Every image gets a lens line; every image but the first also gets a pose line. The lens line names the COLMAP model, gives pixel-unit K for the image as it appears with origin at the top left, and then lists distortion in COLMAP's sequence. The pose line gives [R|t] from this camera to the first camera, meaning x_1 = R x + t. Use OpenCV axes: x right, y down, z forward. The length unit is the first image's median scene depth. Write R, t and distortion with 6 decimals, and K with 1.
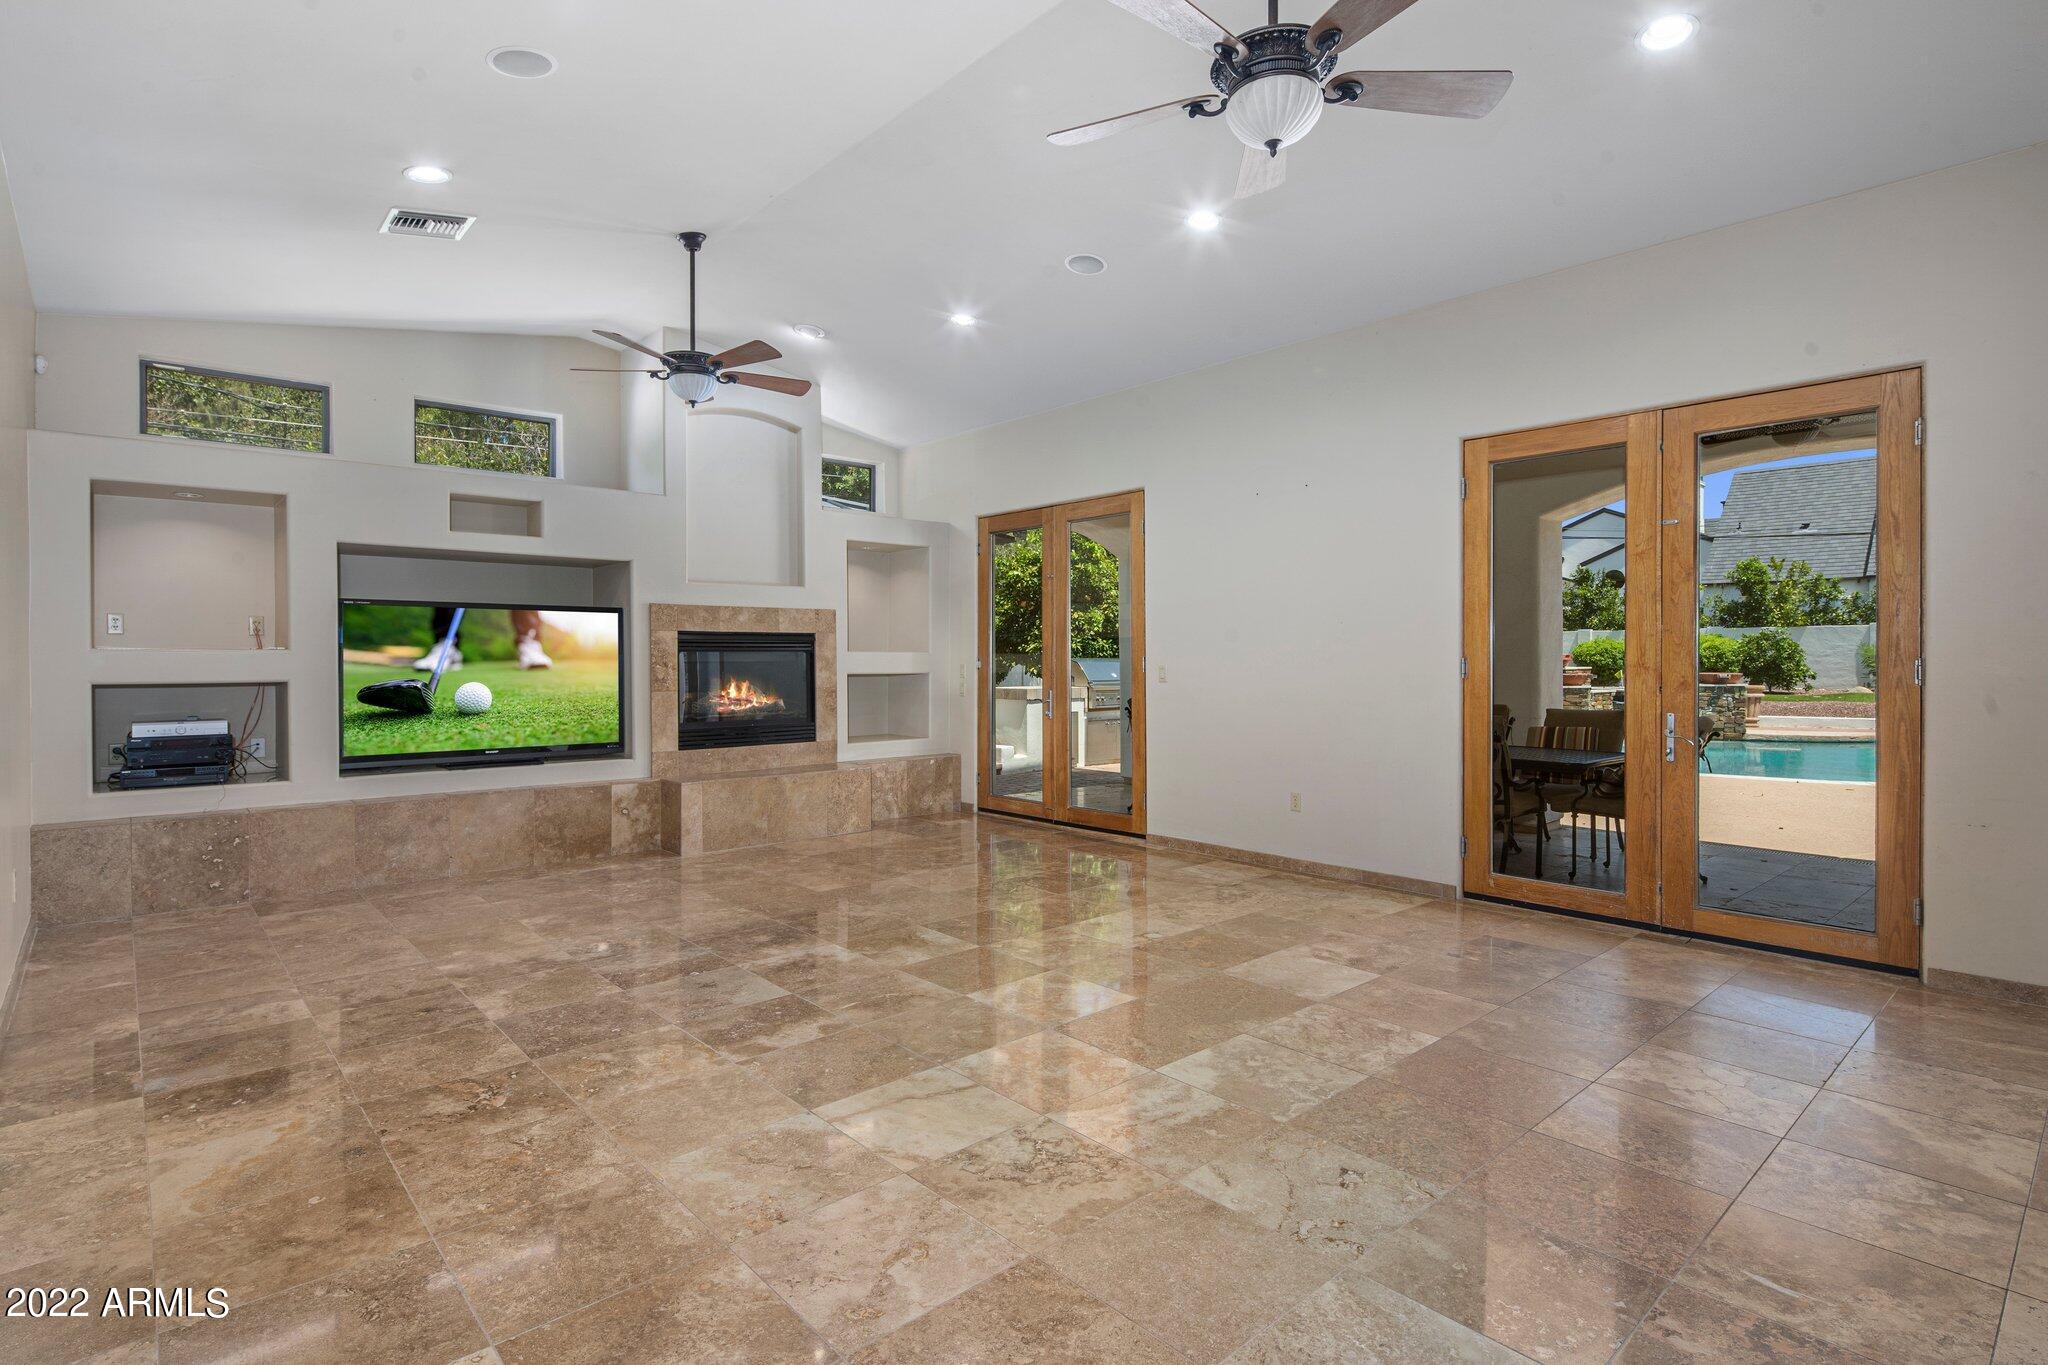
lens RADIAL K [[1010.9, 0, 1024.9], [0, 1010.9, 670.2], [0, 0, 1]] dist [0.002536, -0.004919]
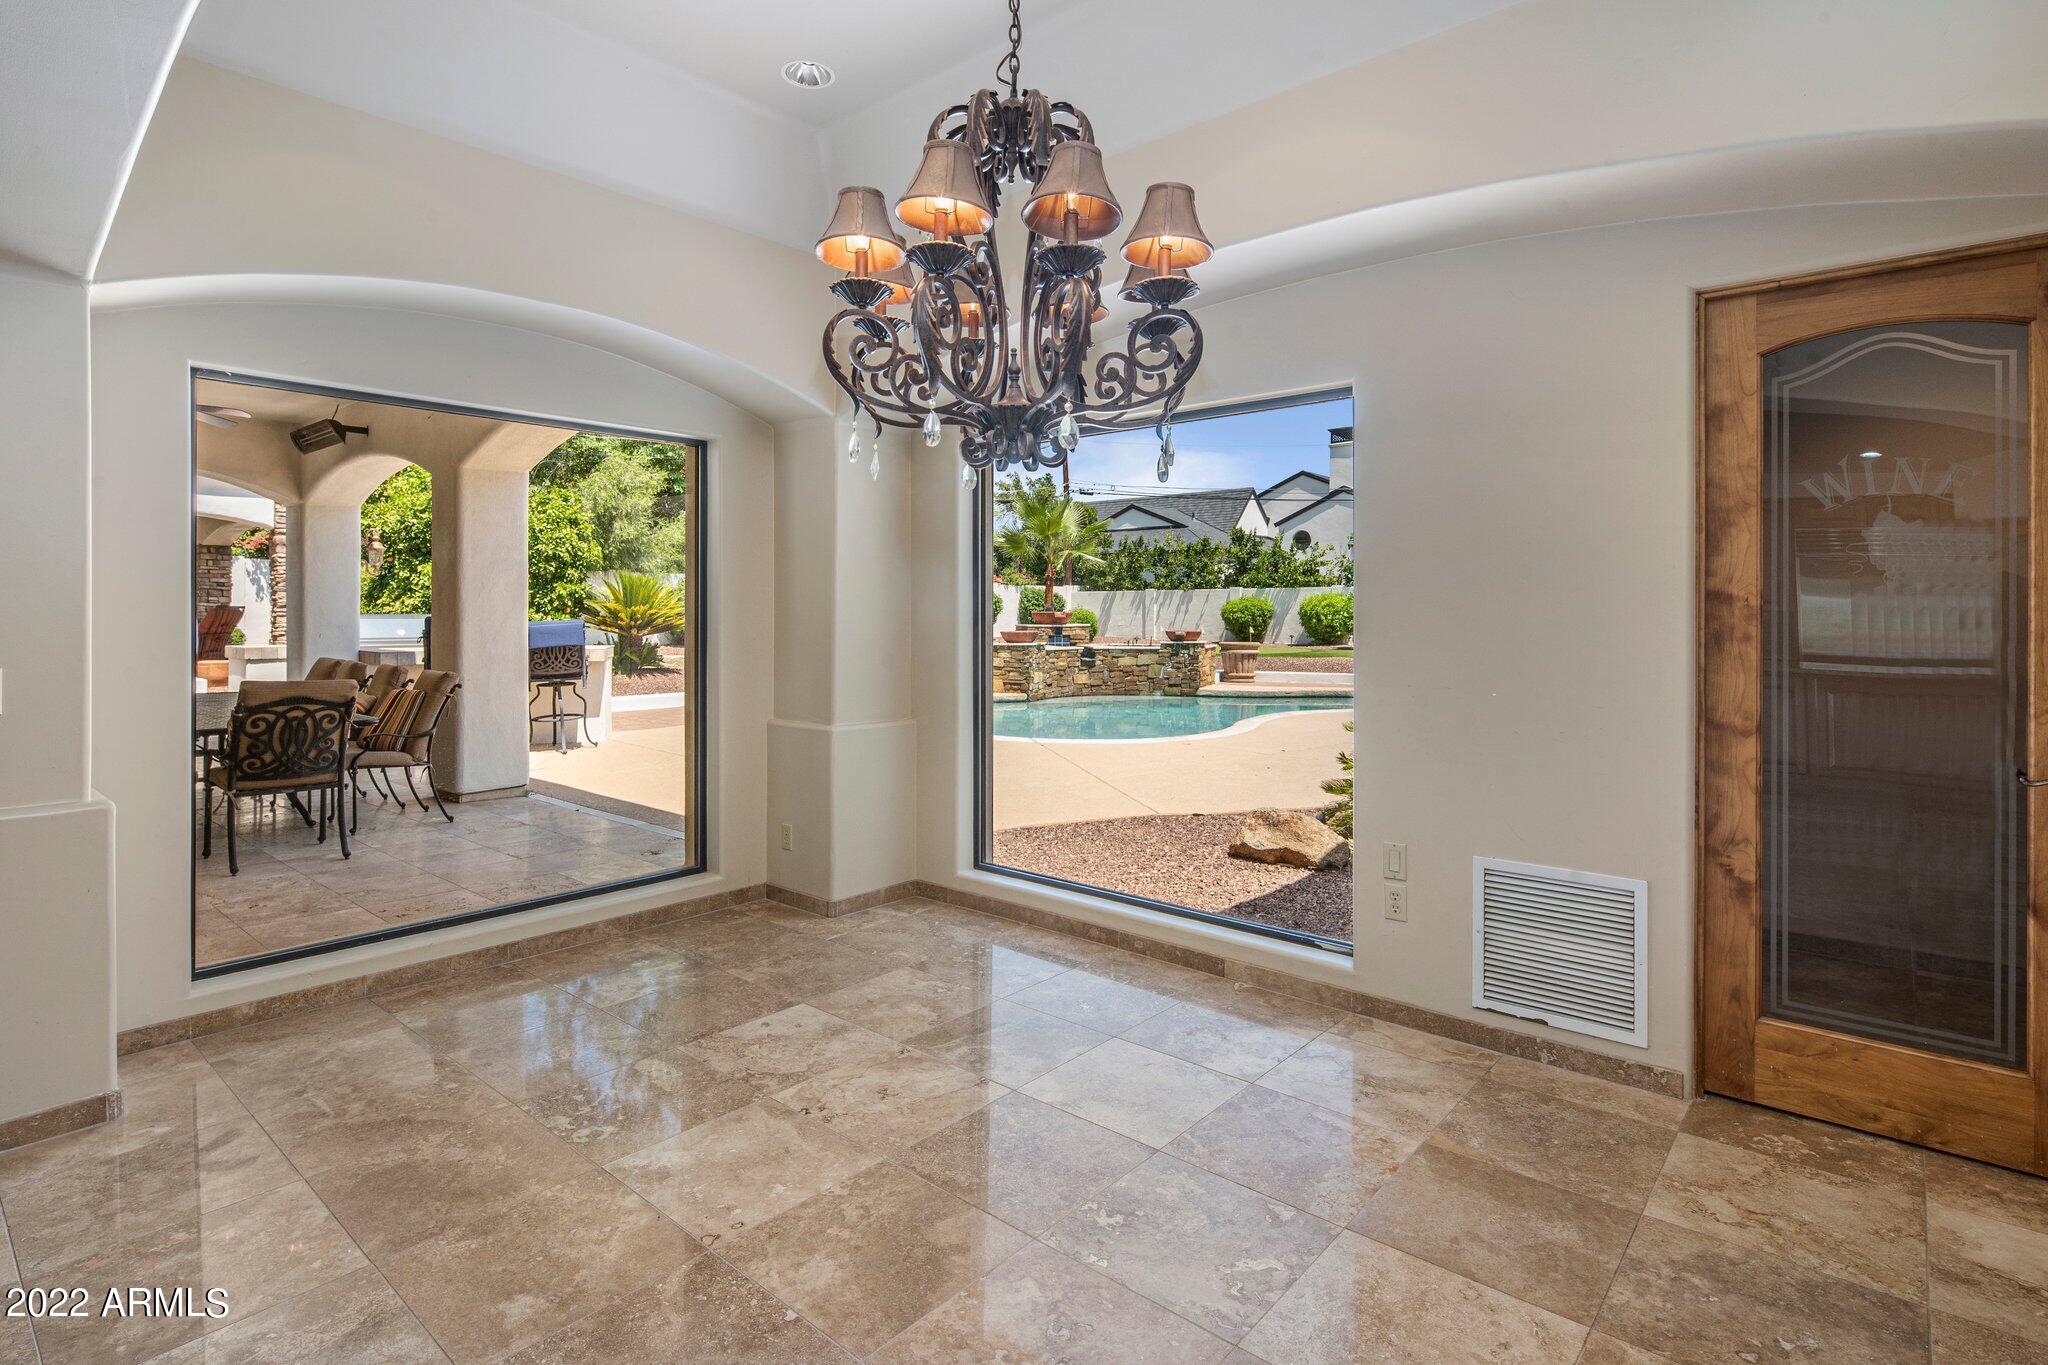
lens RADIAL K [[1010.9, 0, 1016.1], [0, 1010.9, 615.4], [0, 0, 1]] dist [0.002536, -0.004919]
pose [[0.991518, 0.003754, 0.129914, 0.234653], [-0.002440, 0.999944, -0.010274, -0.000703], [-0.129946, 0.009870, 0.991472, 0.003765]]
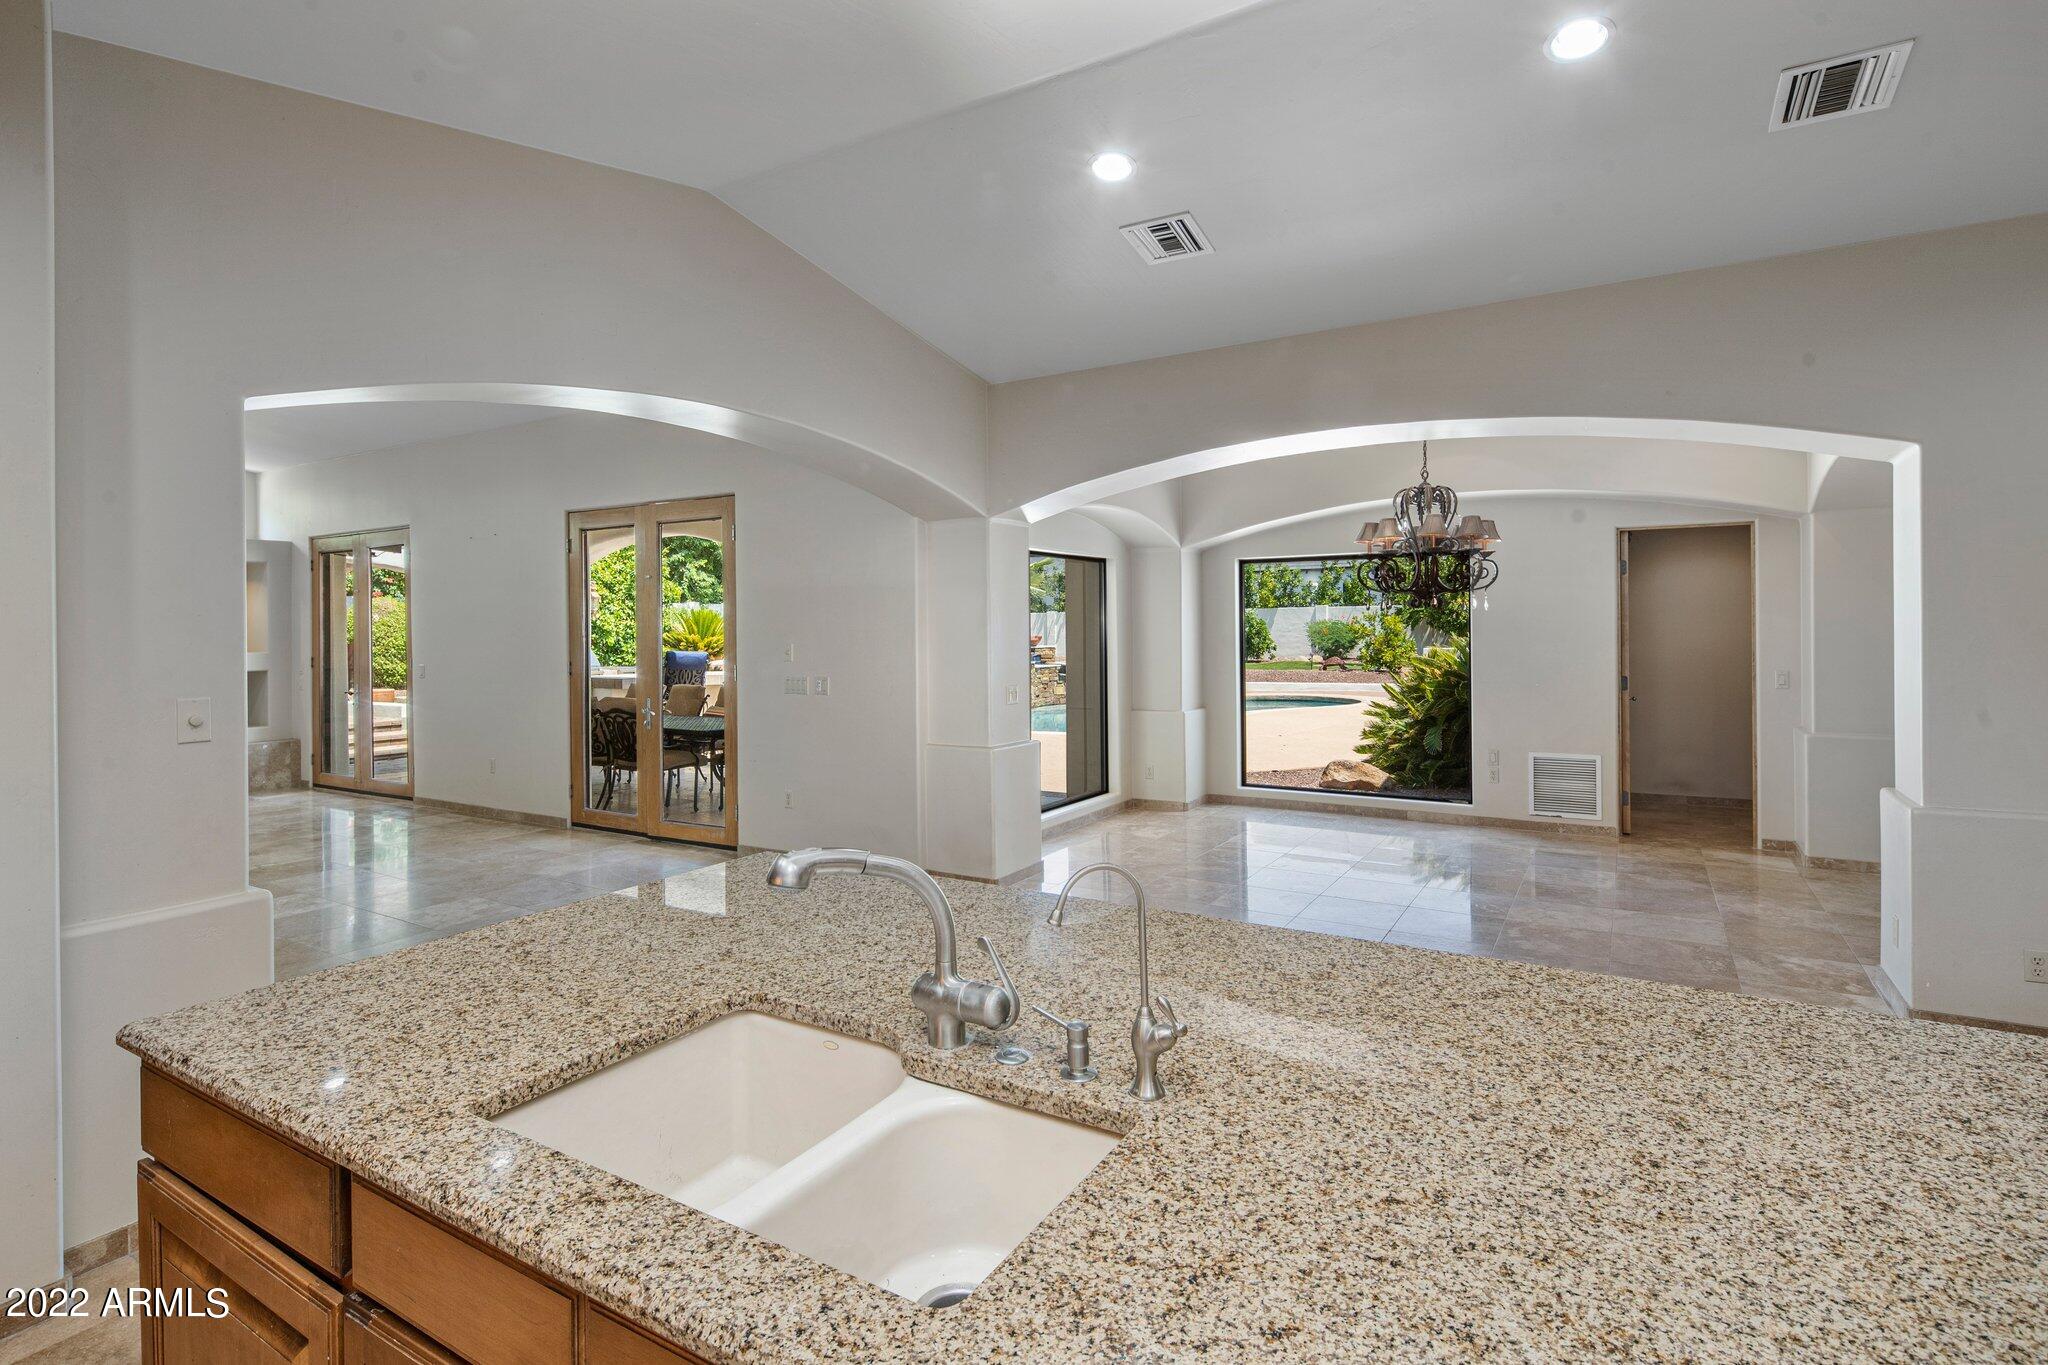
lens RADIAL K [[1010.9, 0, 1015.1], [0, 1010.9, 635.7], [0, 0, 1]] dist [0.002536, -0.004919]
pose [[0.957774, -0.009803, 0.287356, 0.106519], [0.011946, 0.999912, -0.005704, -0.005648], [-0.287275, 0.008896, 0.957807, -0.098097]]
